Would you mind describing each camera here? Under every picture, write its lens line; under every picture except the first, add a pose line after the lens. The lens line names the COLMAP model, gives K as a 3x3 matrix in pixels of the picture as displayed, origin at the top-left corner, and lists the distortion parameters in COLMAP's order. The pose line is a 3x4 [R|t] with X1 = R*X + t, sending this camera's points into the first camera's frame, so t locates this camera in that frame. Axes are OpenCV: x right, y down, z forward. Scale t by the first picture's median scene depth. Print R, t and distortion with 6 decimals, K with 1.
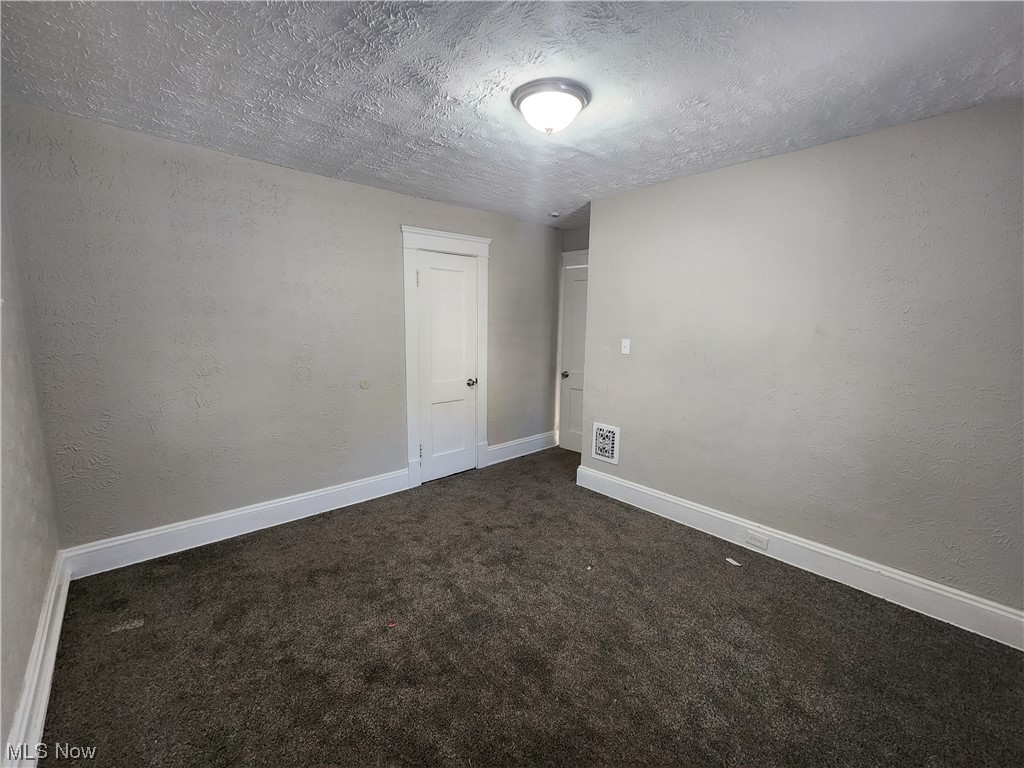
lens RADIAL K [[417.2, 0, 508.4], [0, 417.2, 382.8], [0, 0, 1]] dist [0.002018, -0.000150]
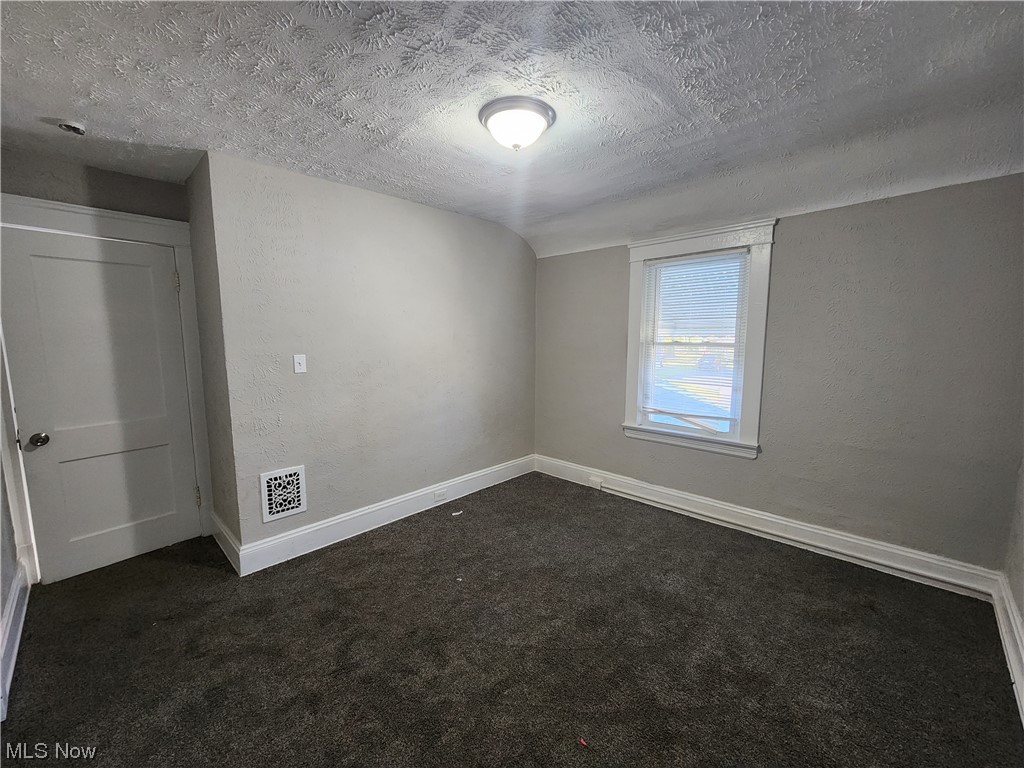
lens RADIAL K [[417.2, 0, 511.9], [0, 417.2, 383.5], [0, 0, 1]] dist [0.002018, -0.000150]
pose [[-0.062691, -0.138561, 0.988368, -0.552643], [0.146498, 0.978311, 0.146444, -0.107666], [-0.987222, 0.153975, -0.041032, 0.633988]]
